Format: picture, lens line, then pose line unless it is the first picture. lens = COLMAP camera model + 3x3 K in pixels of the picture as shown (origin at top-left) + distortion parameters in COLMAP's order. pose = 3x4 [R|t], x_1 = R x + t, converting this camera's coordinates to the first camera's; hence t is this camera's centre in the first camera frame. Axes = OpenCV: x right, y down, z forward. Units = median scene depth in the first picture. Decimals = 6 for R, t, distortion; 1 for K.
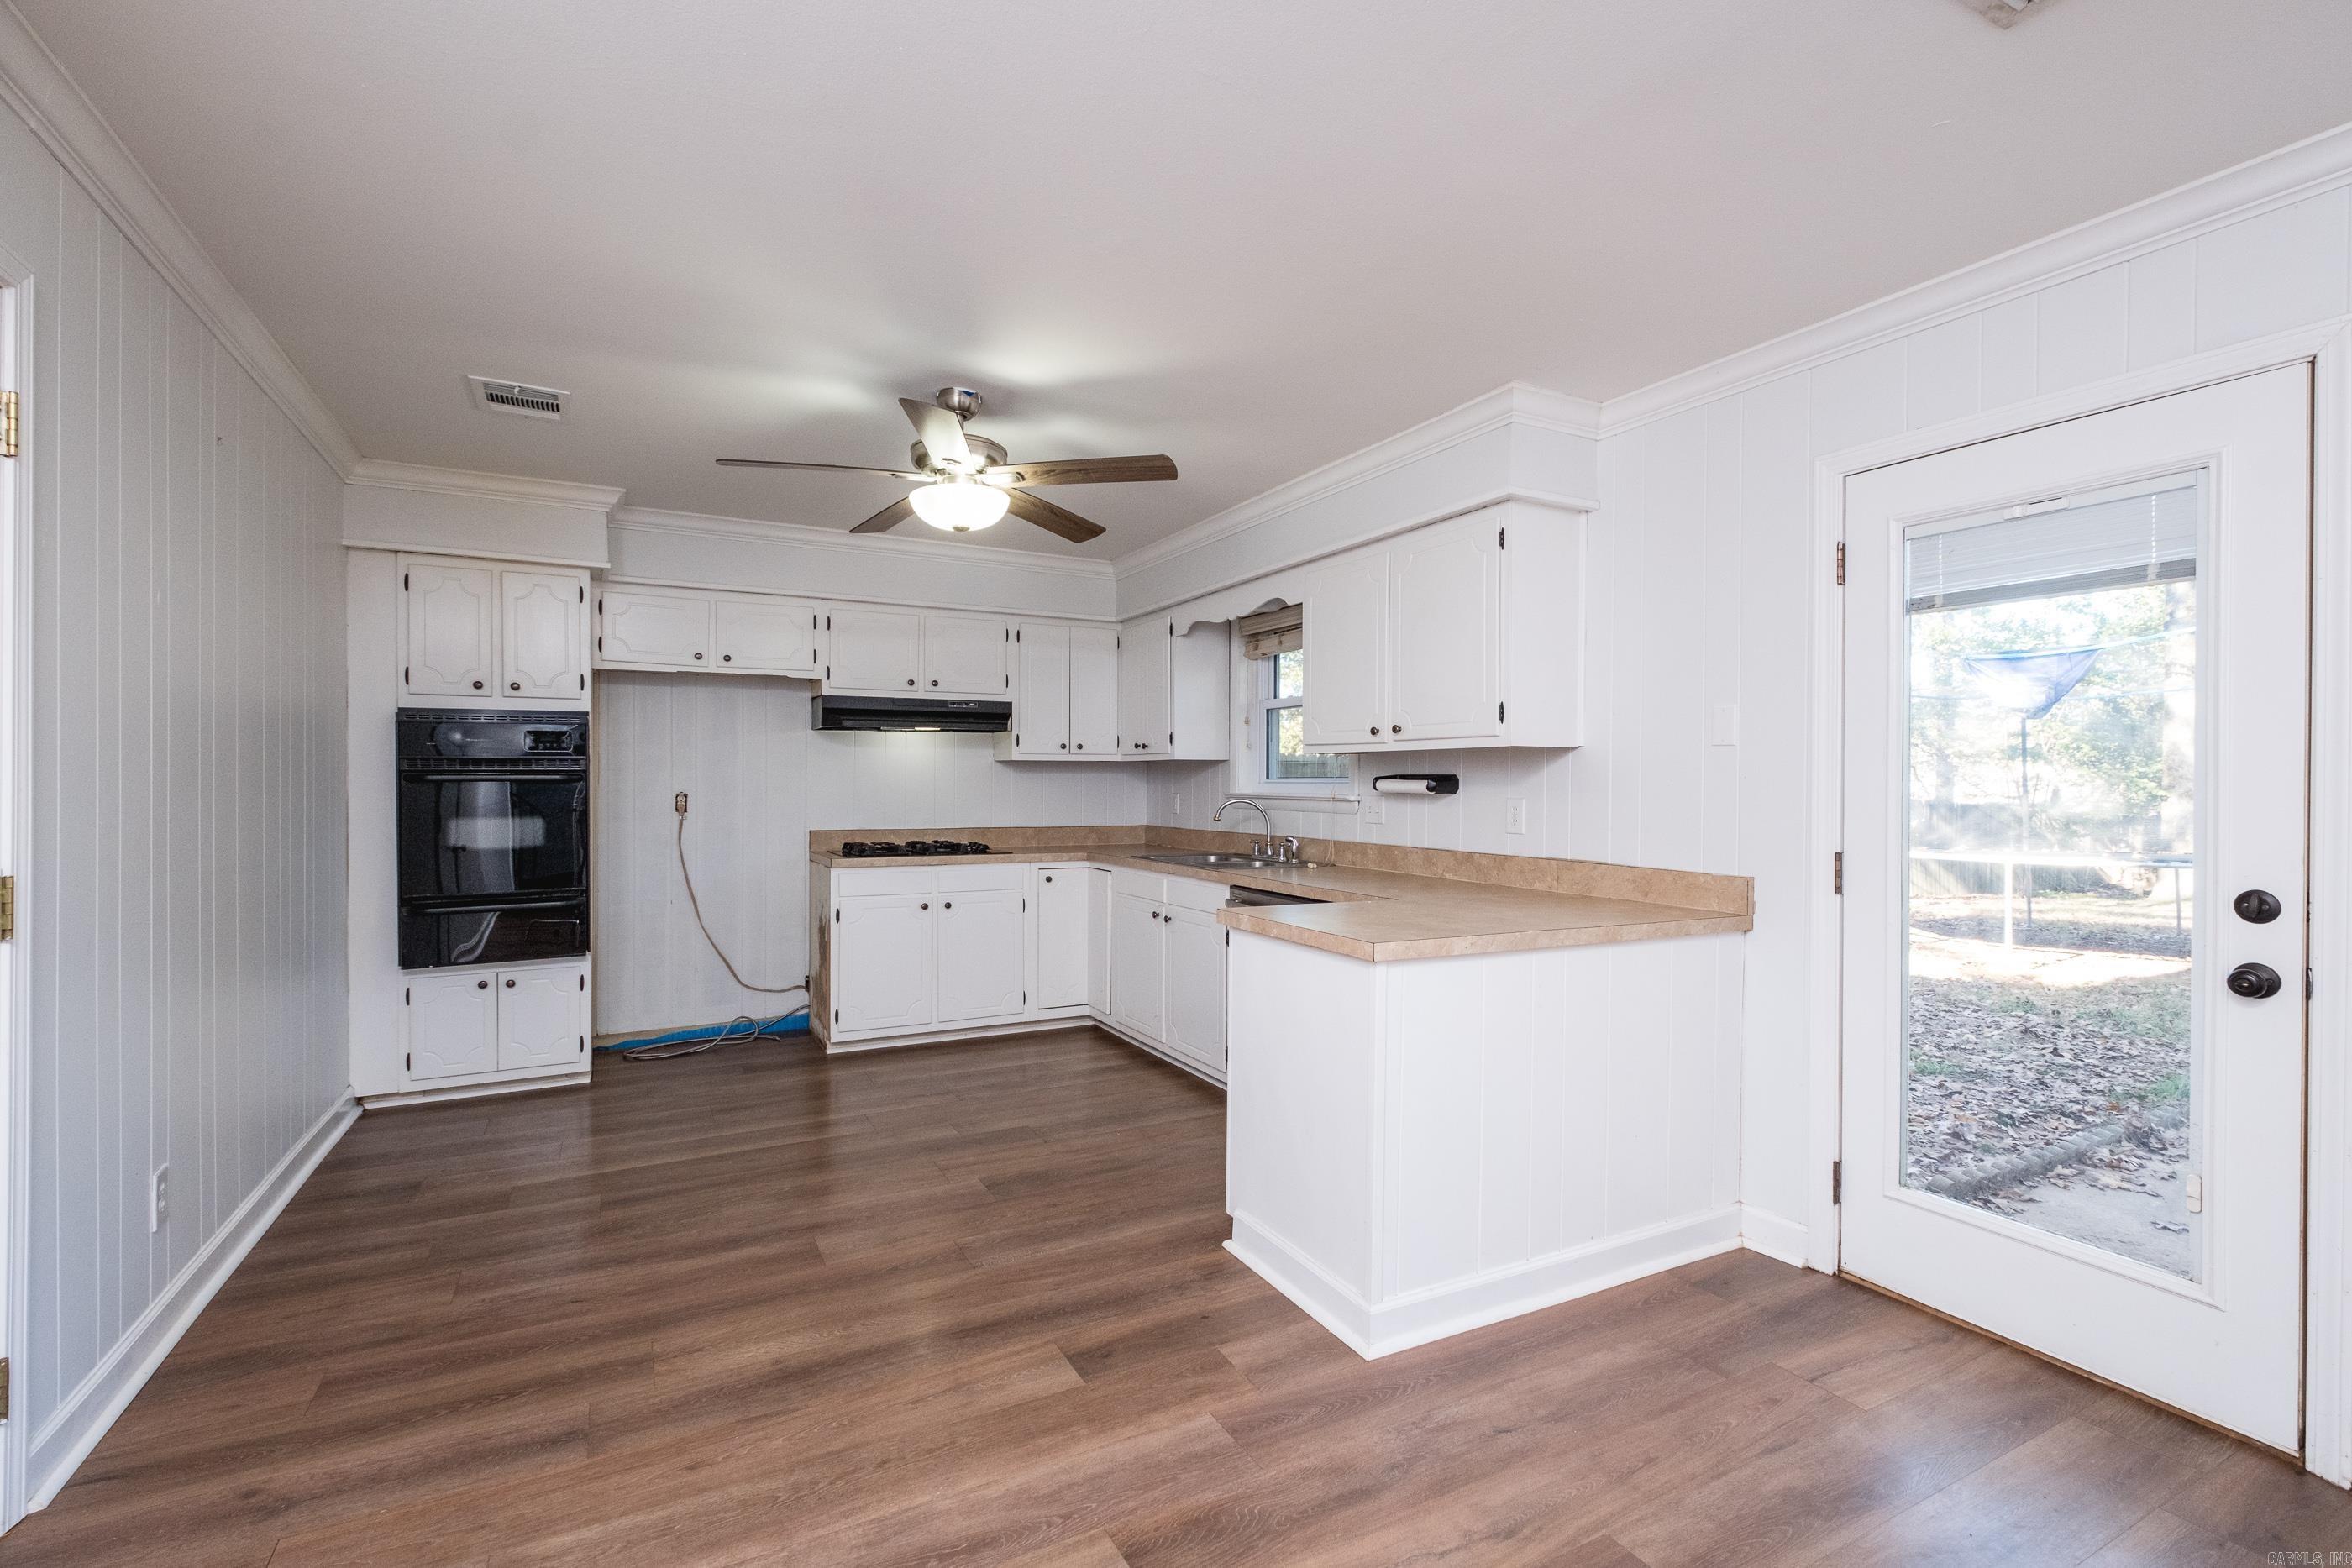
lens RADIAL K [[970.1, 0, 1197.9], [0, 970.1, 789.8], [0, 0, 1]] dist [0.014310, -0.000289]
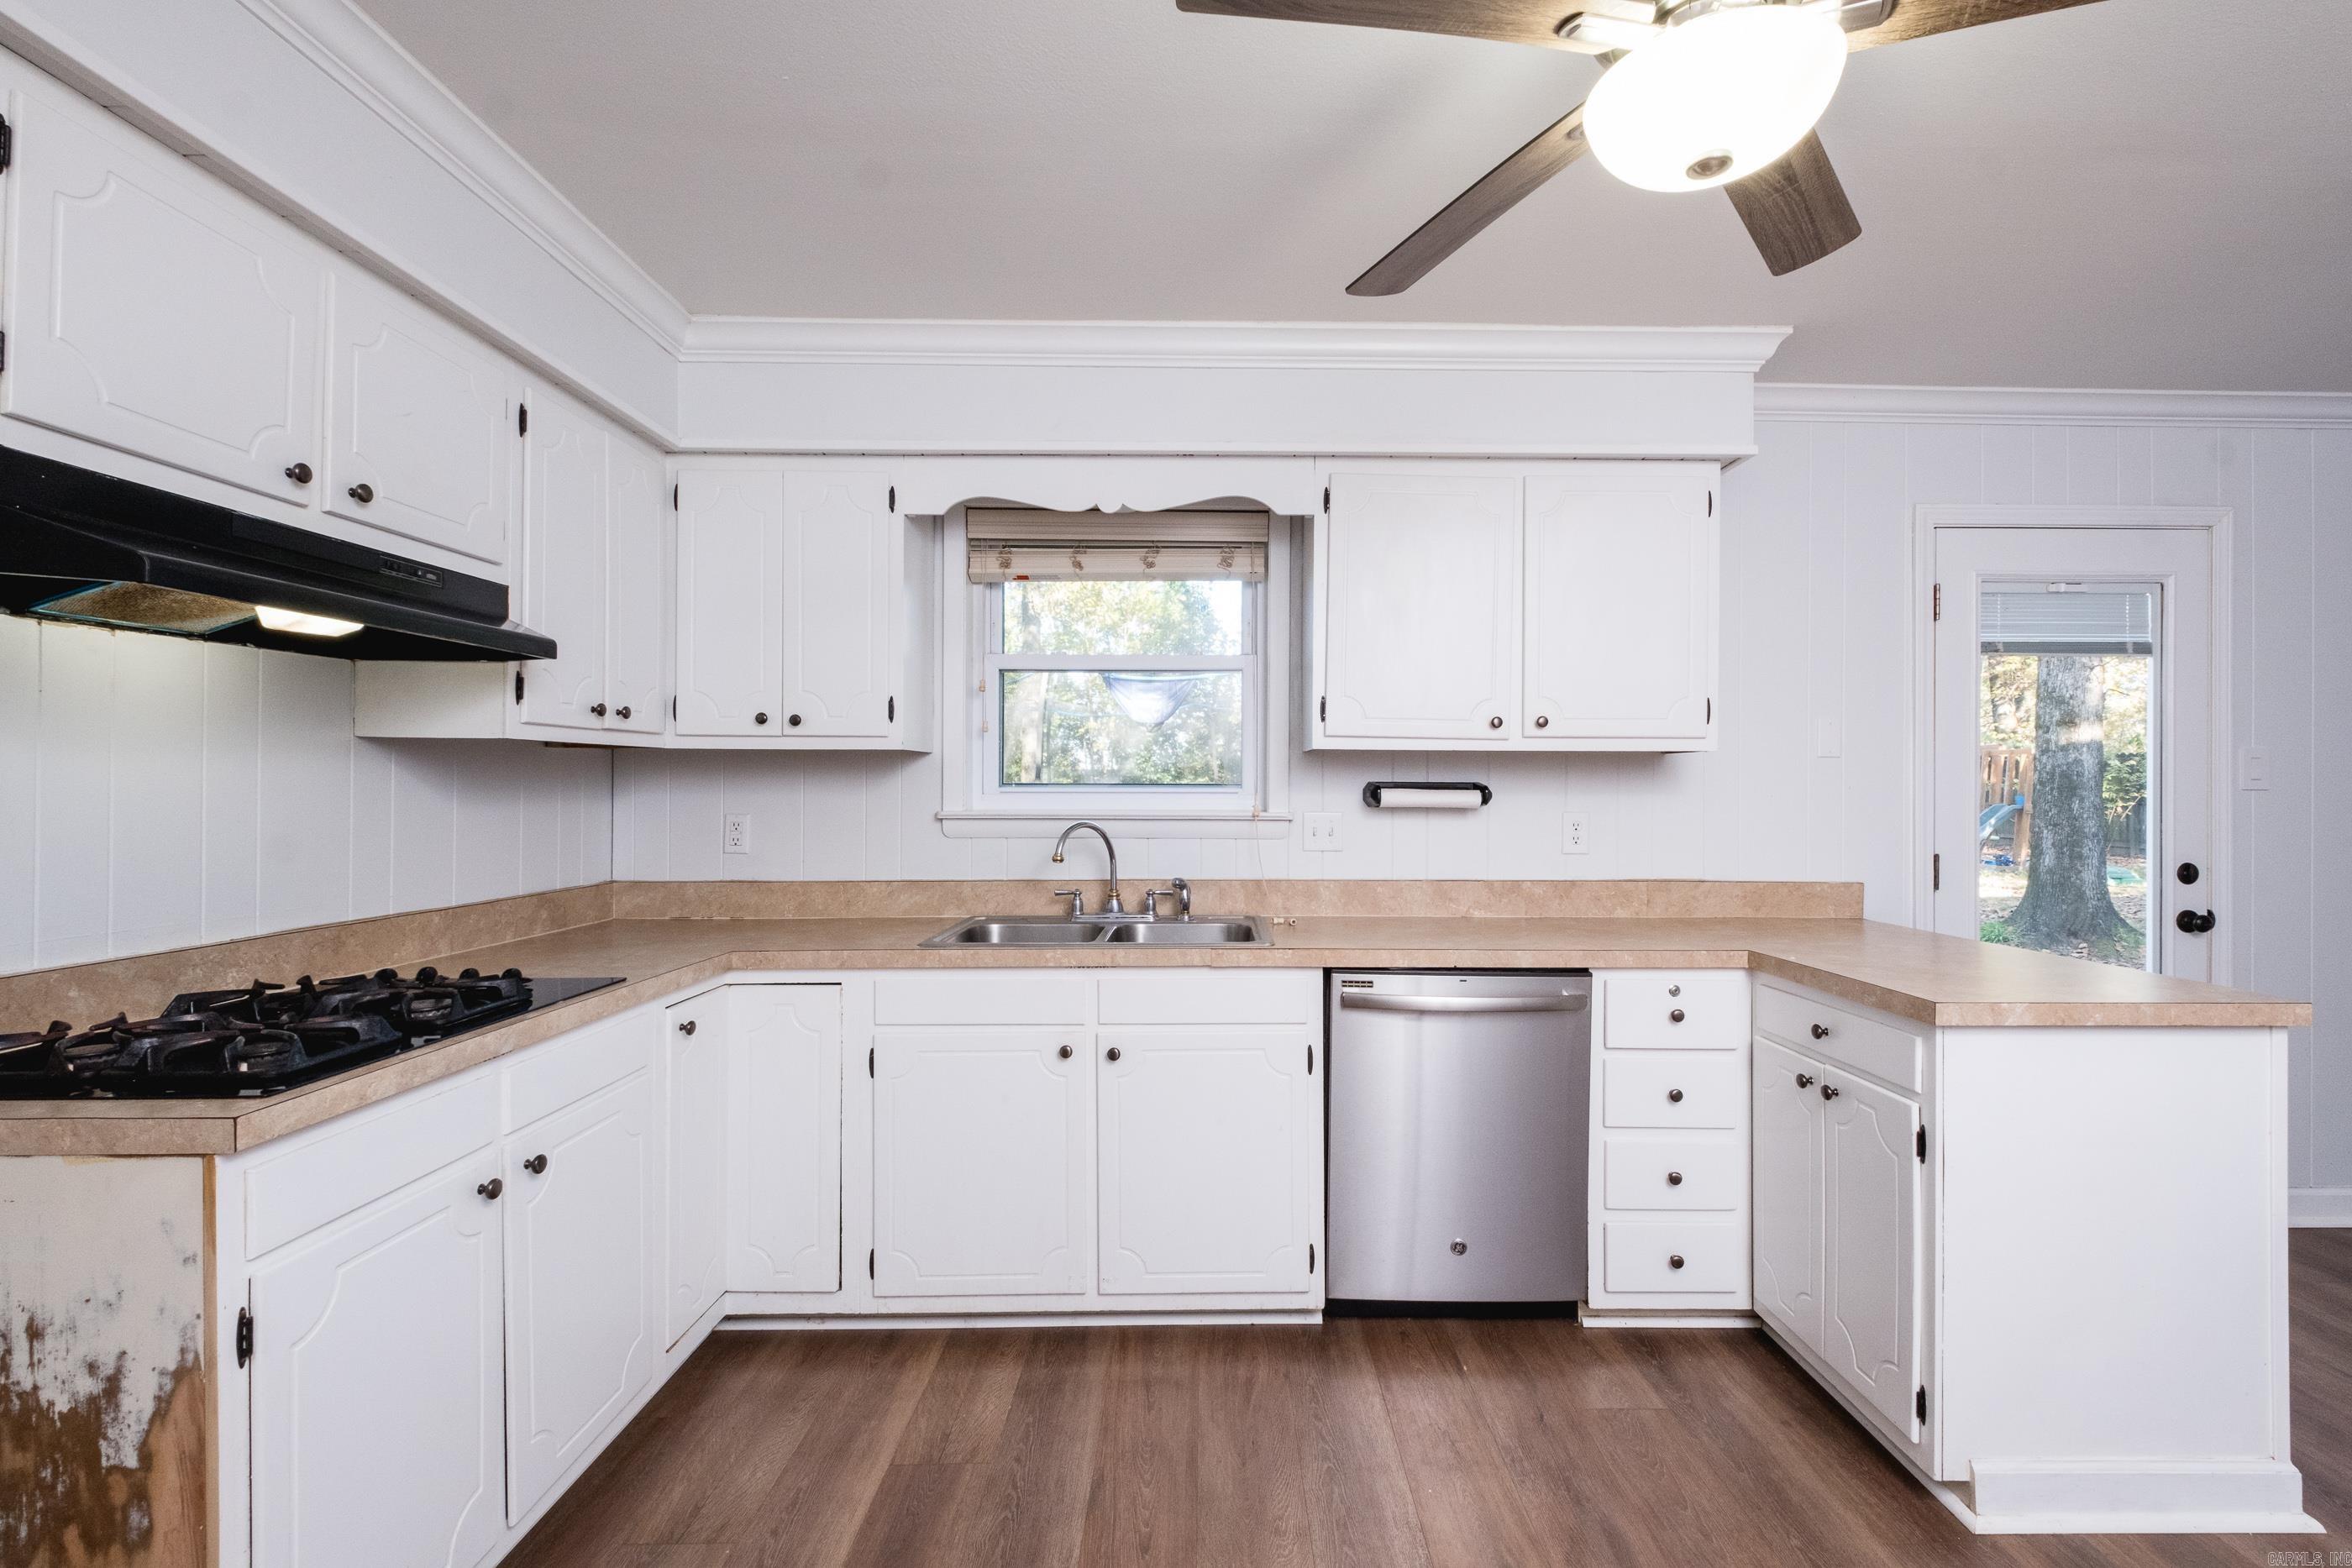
lens RADIAL K [[1034.6, 0, 1122.8], [0, 1034.6, 786.7], [0, 0, 1]] dist [0.002125, -0.001130]
pose [[0.505437, -0.000130, 0.862863, -0.505806], [0.006299, 0.999974, -0.003539, -0.009597], [-0.862840, 0.007224, 0.505425, 0.698149]]
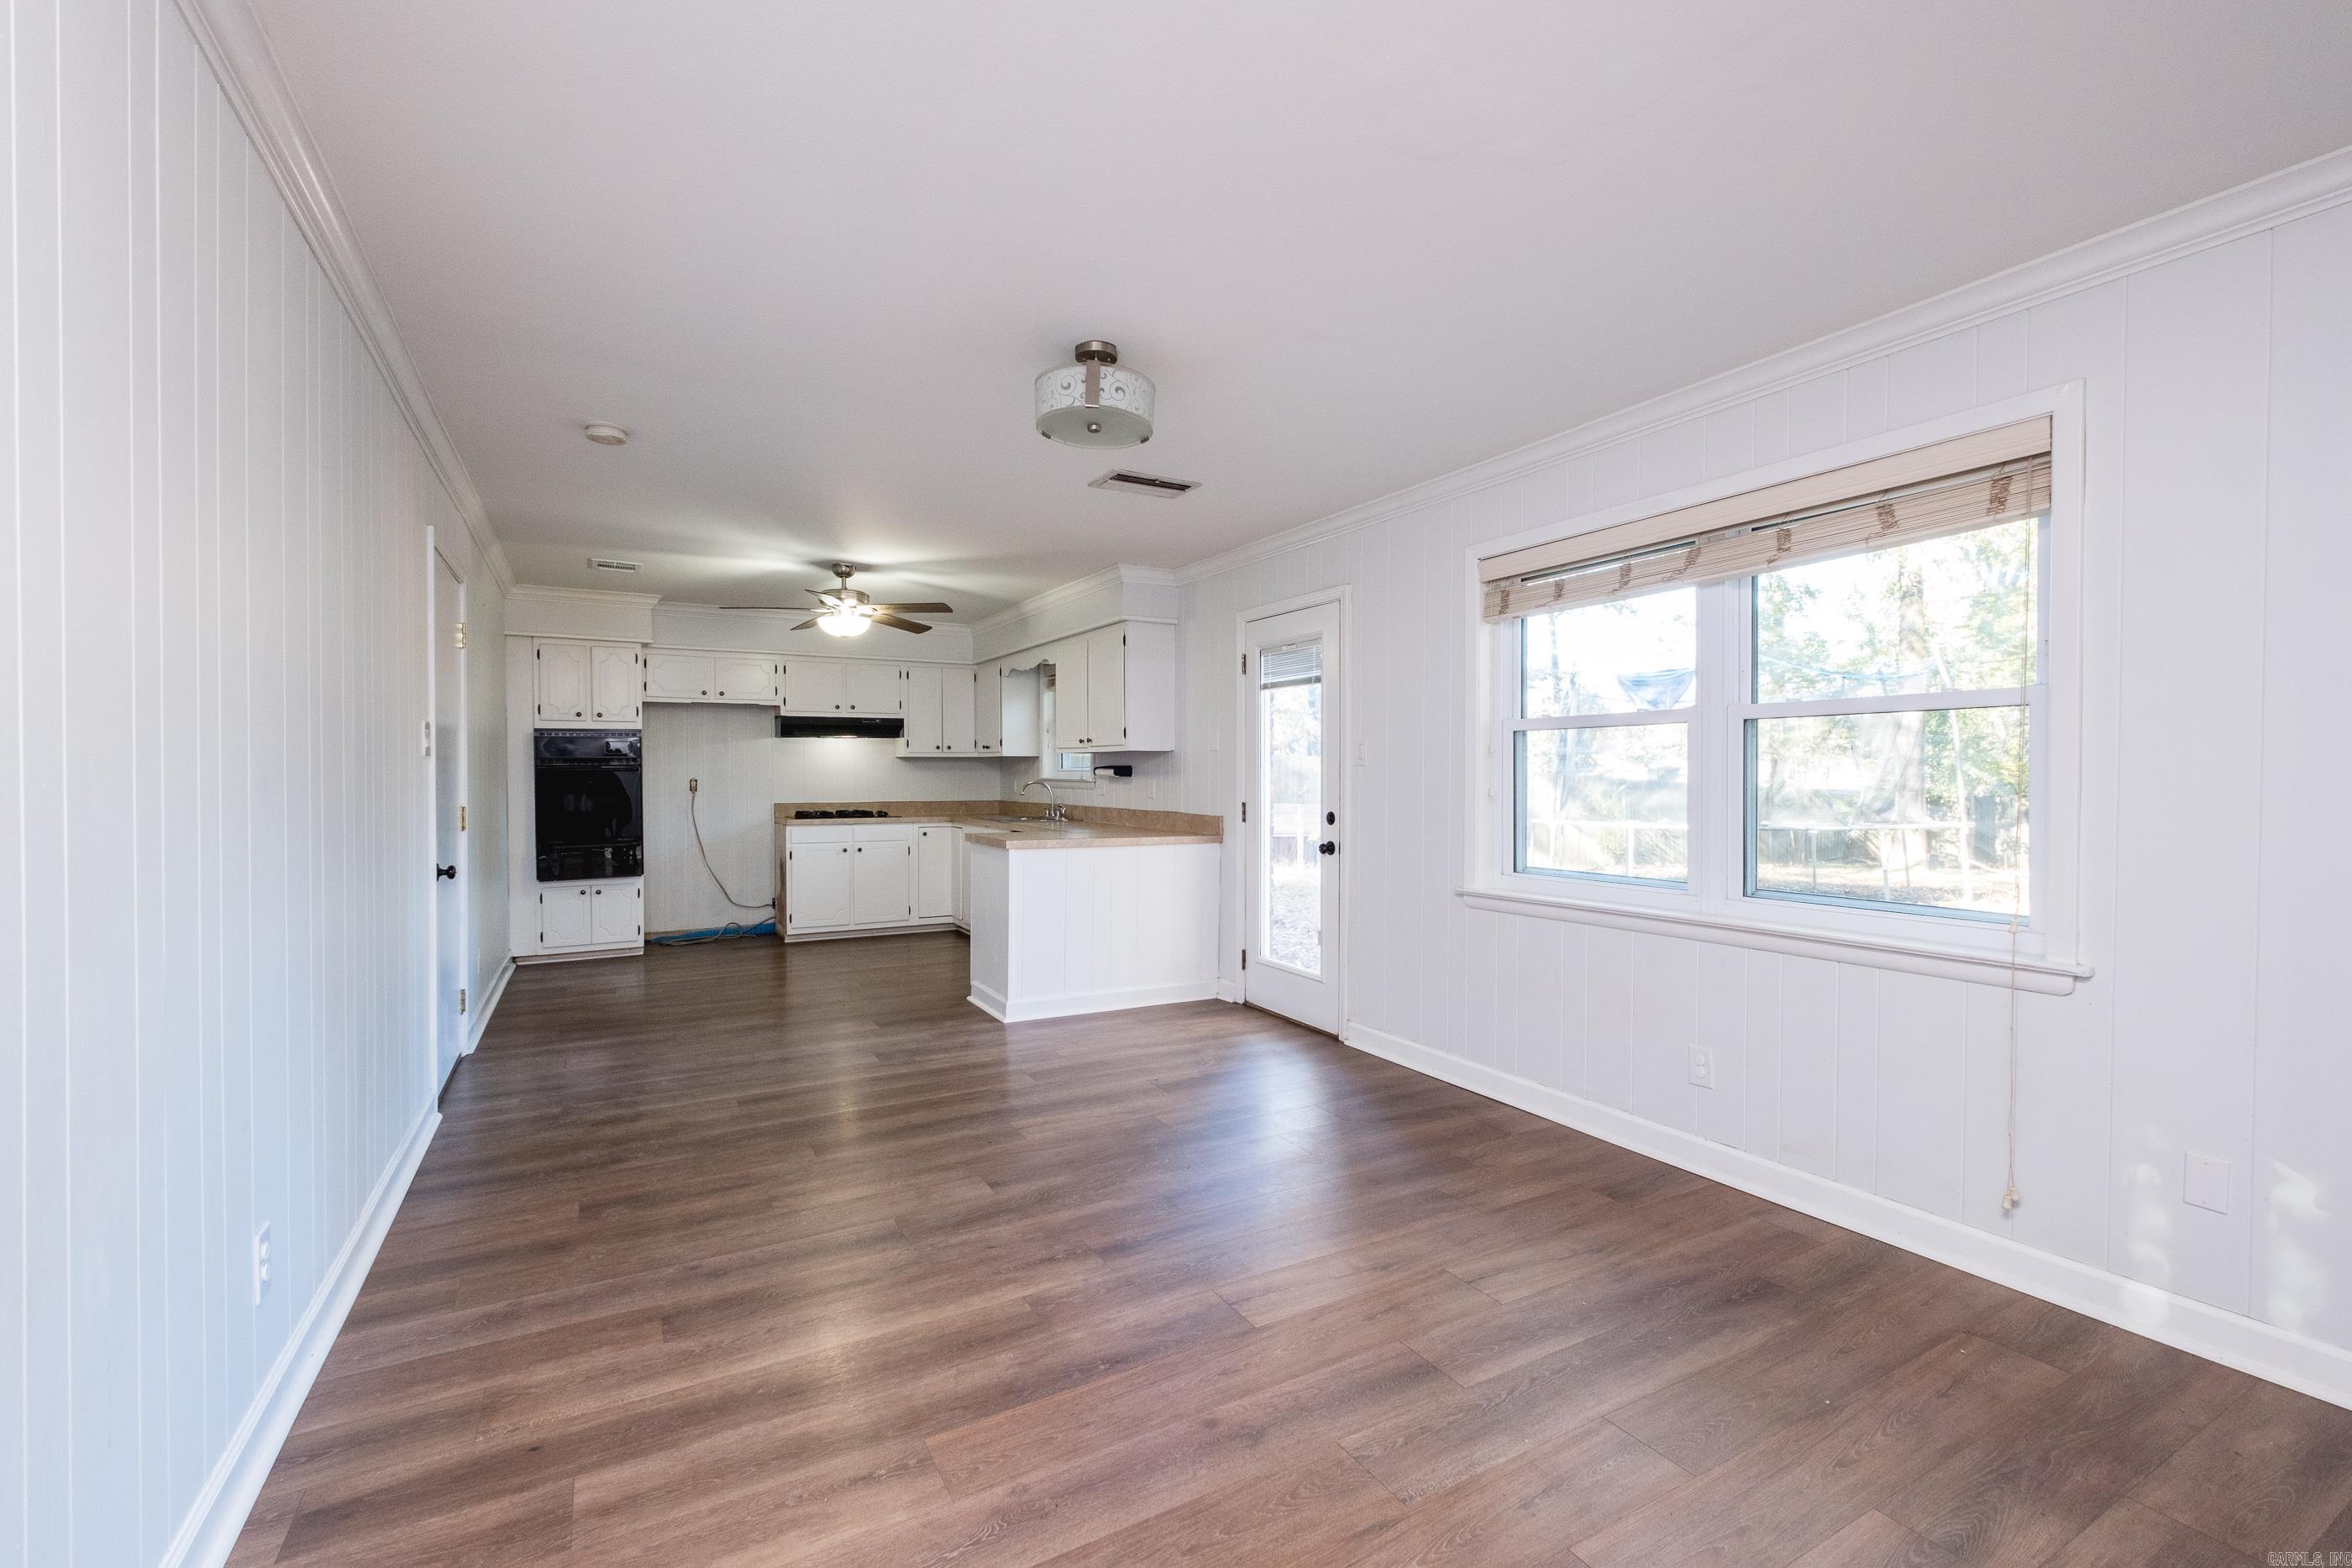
lens RADIAL K [[978.5, 0, 1144.0], [0, 978.5, 781.8], [0, 0, 1]] dist [-0.009374, -0.000321]
pose [[0.999100, -0.003985, -0.042226, 0.304599], [0.004104, 0.999988, 0.002732, 0.007756], [0.042214, -0.002903, 0.999104, -0.632375]]
